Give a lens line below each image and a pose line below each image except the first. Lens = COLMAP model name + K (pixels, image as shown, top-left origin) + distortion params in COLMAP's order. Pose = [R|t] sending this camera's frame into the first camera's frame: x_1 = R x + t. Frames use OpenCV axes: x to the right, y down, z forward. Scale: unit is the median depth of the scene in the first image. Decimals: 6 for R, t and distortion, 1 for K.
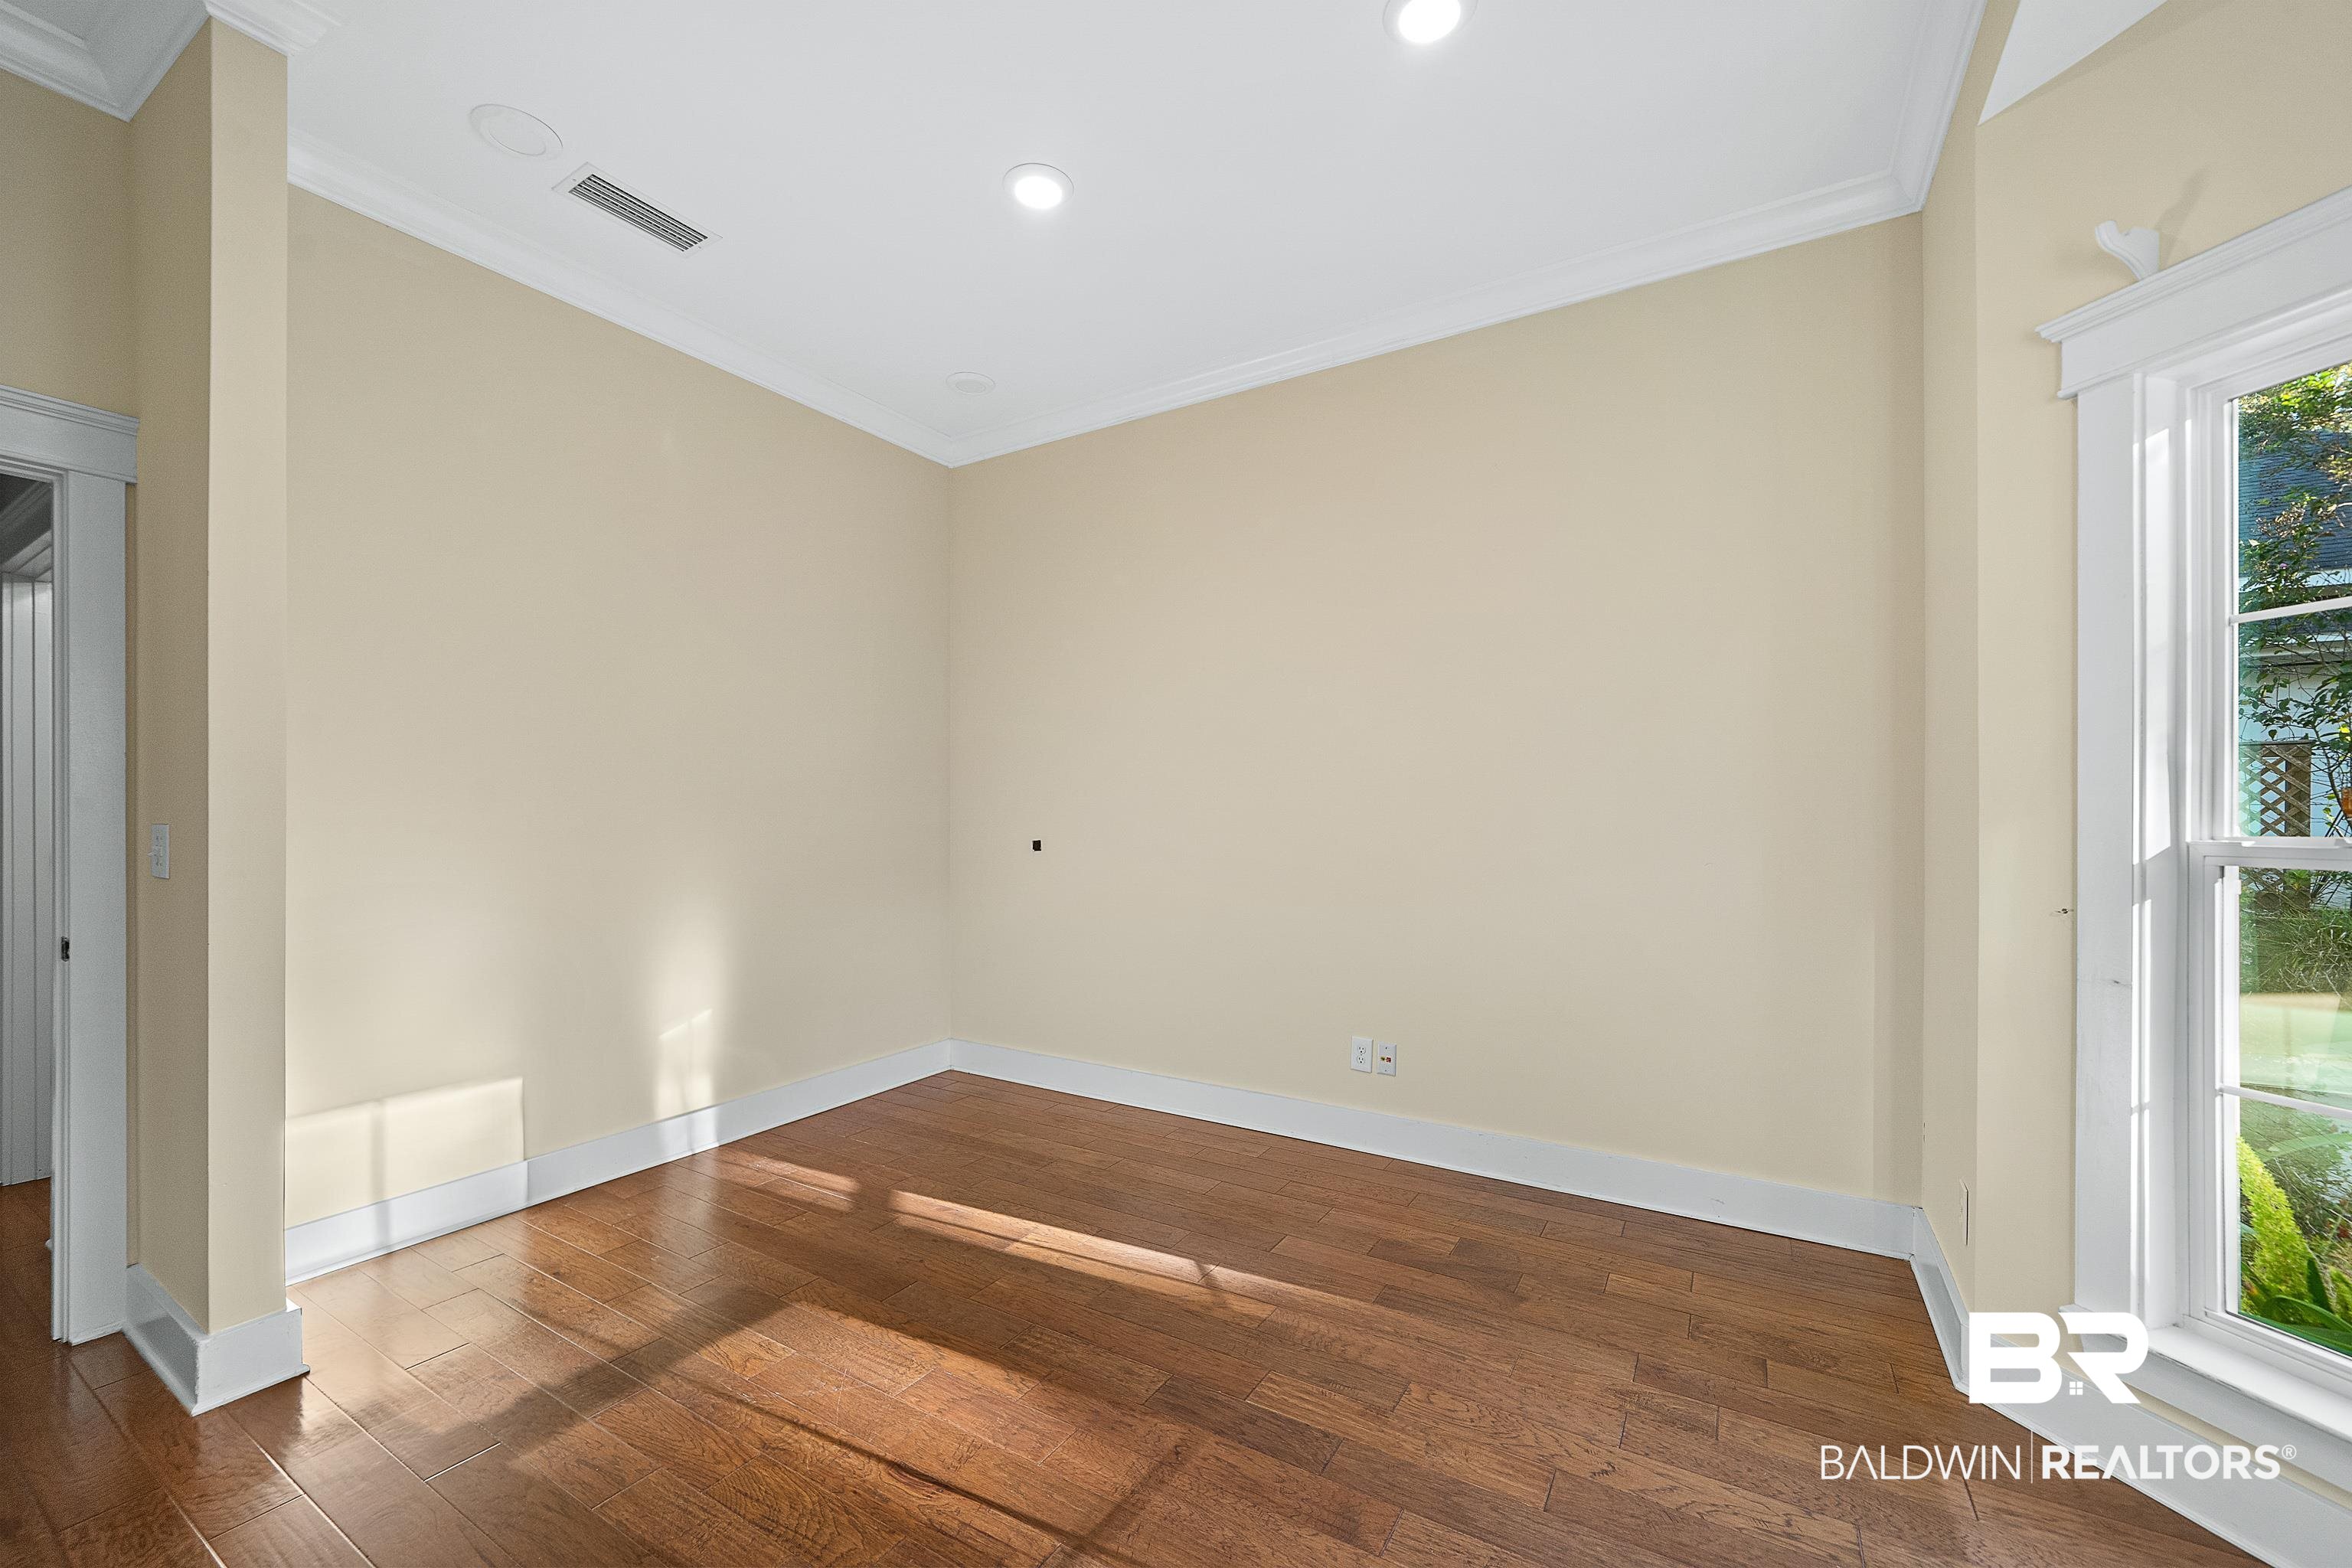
lens RADIAL K [[927.0, 0, 1164.7], [0, 927.0, 807.0], [0, 0, 1]] dist [-0.008551, 0.001476]
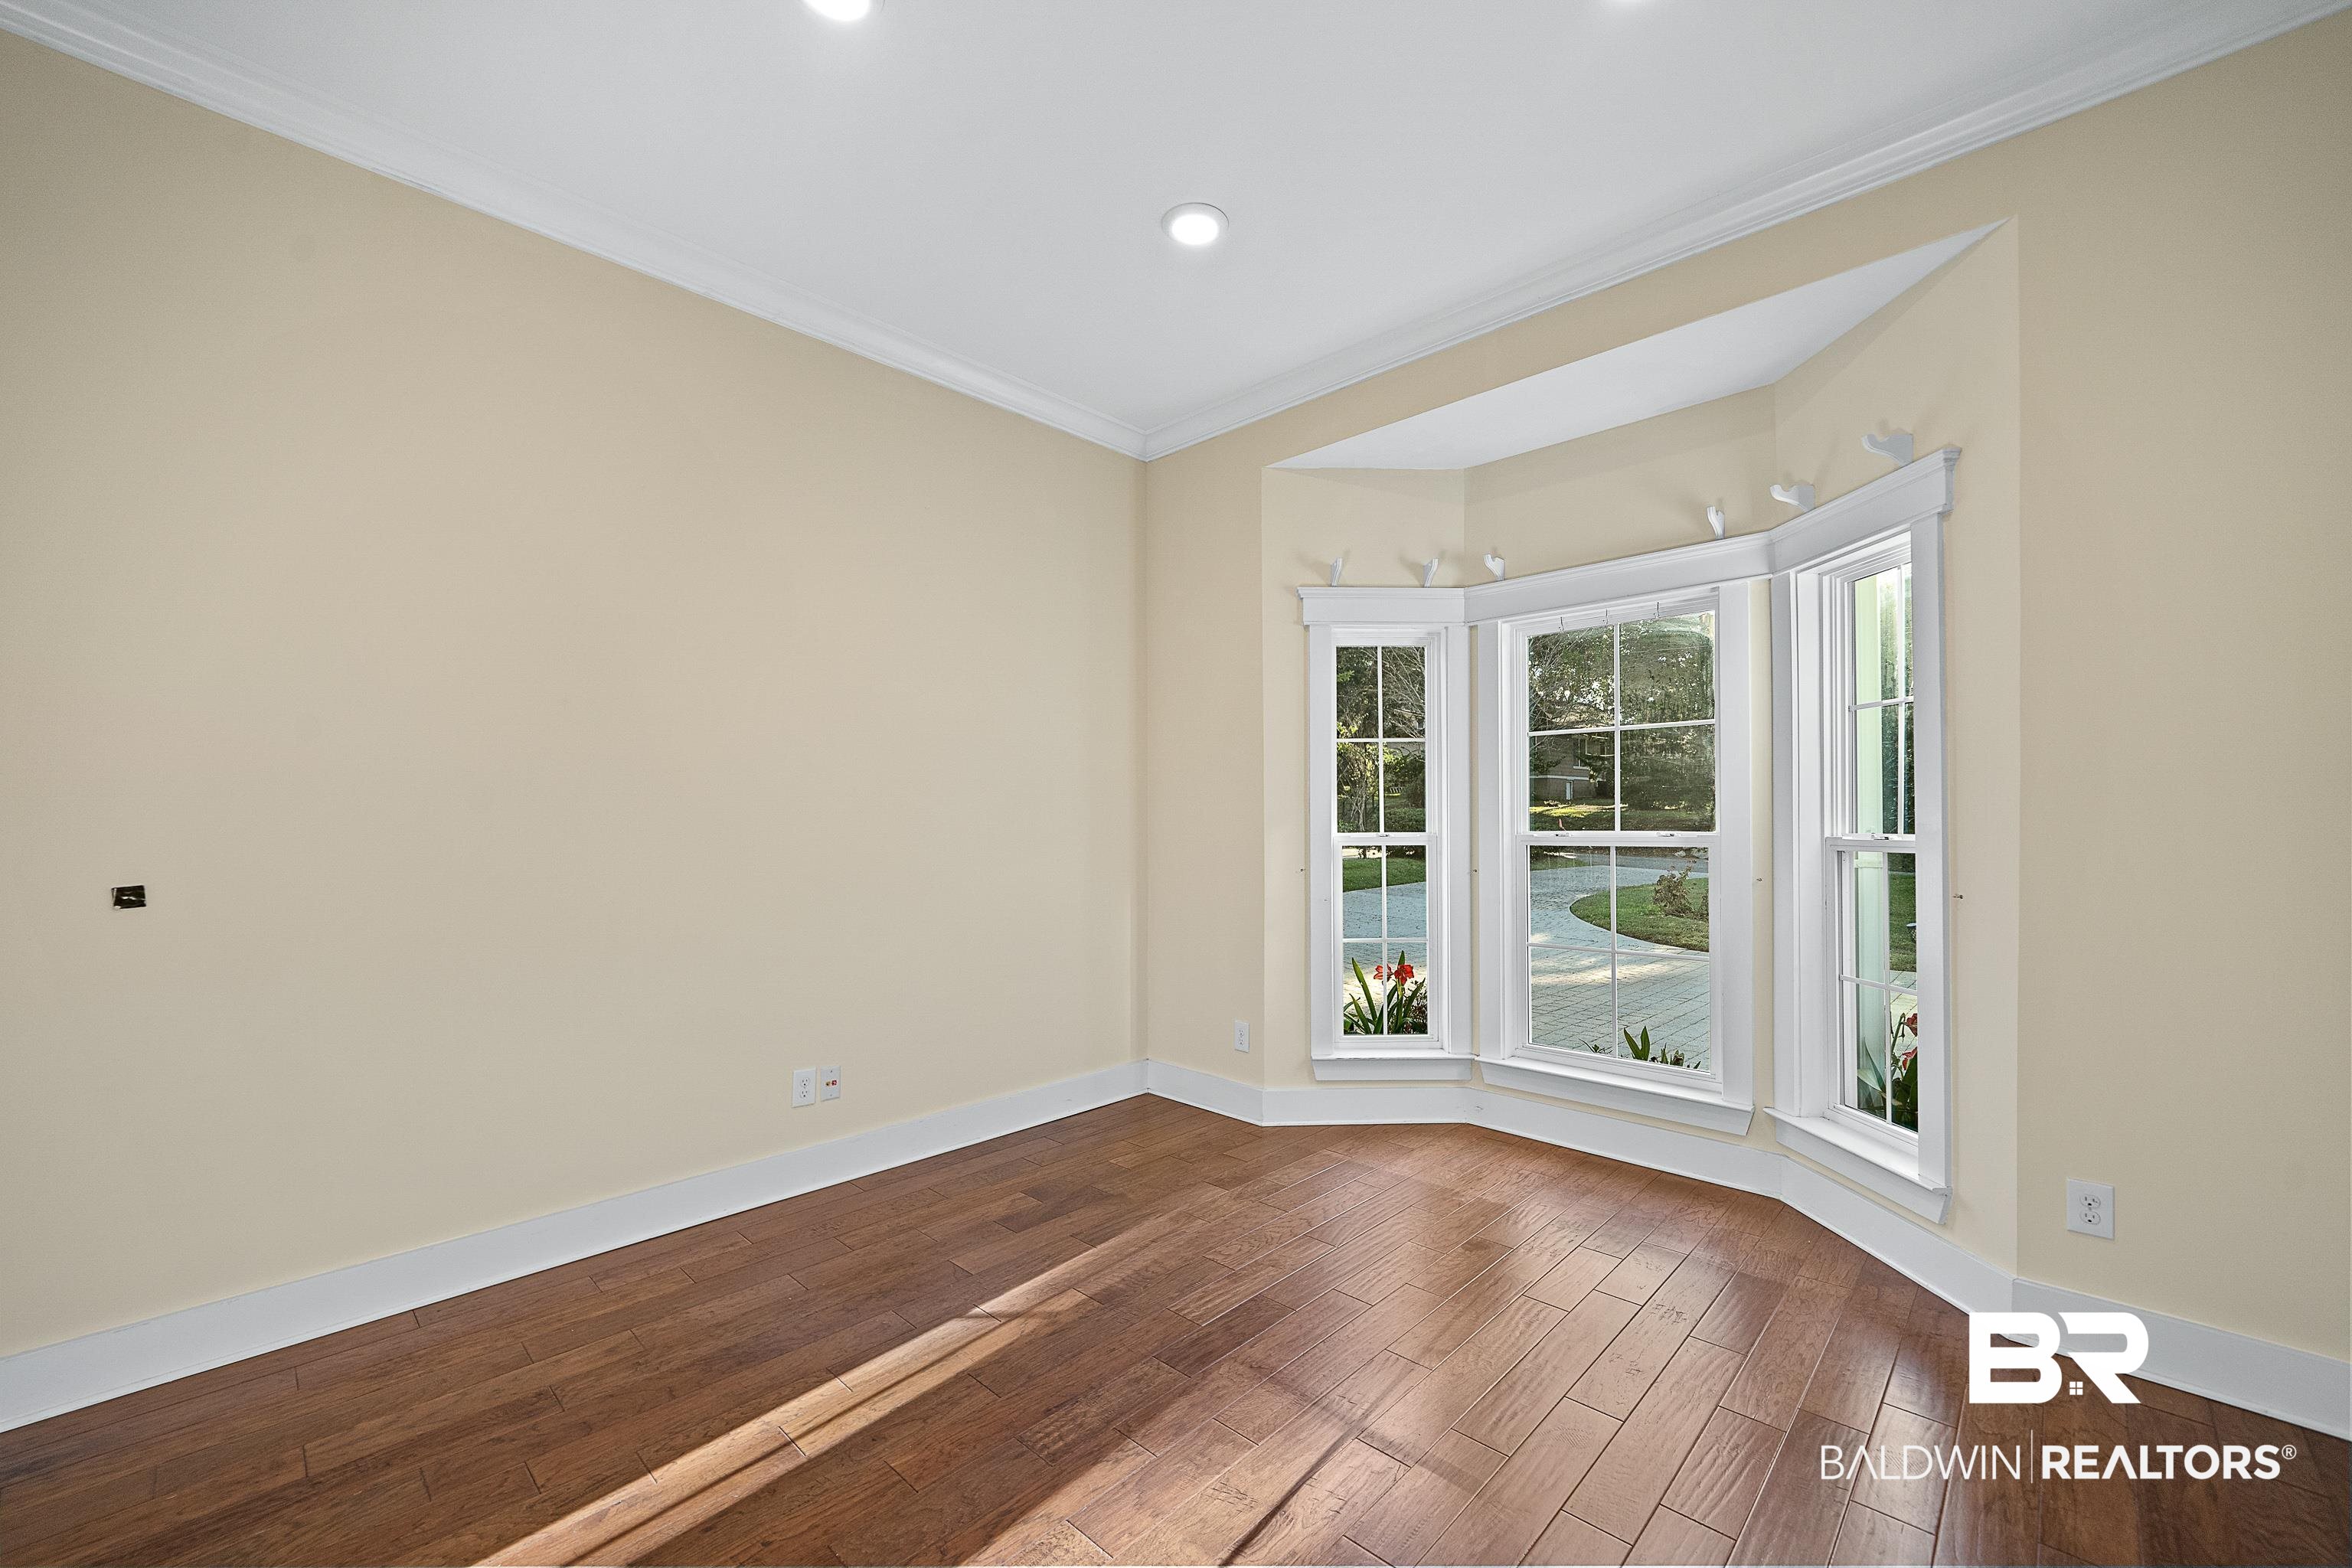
lens RADIAL K [[927.0, 0, 1179.1], [0, 927.0, 808.1], [0, 0, 1]] dist [-0.008551, 0.001476]
pose [[0.213049, 0.008966, 0.977000, -0.800690], [-0.005558, 0.999953, -0.007965, -0.007453], [-0.977026, -0.003733, 0.213089, 0.578236]]
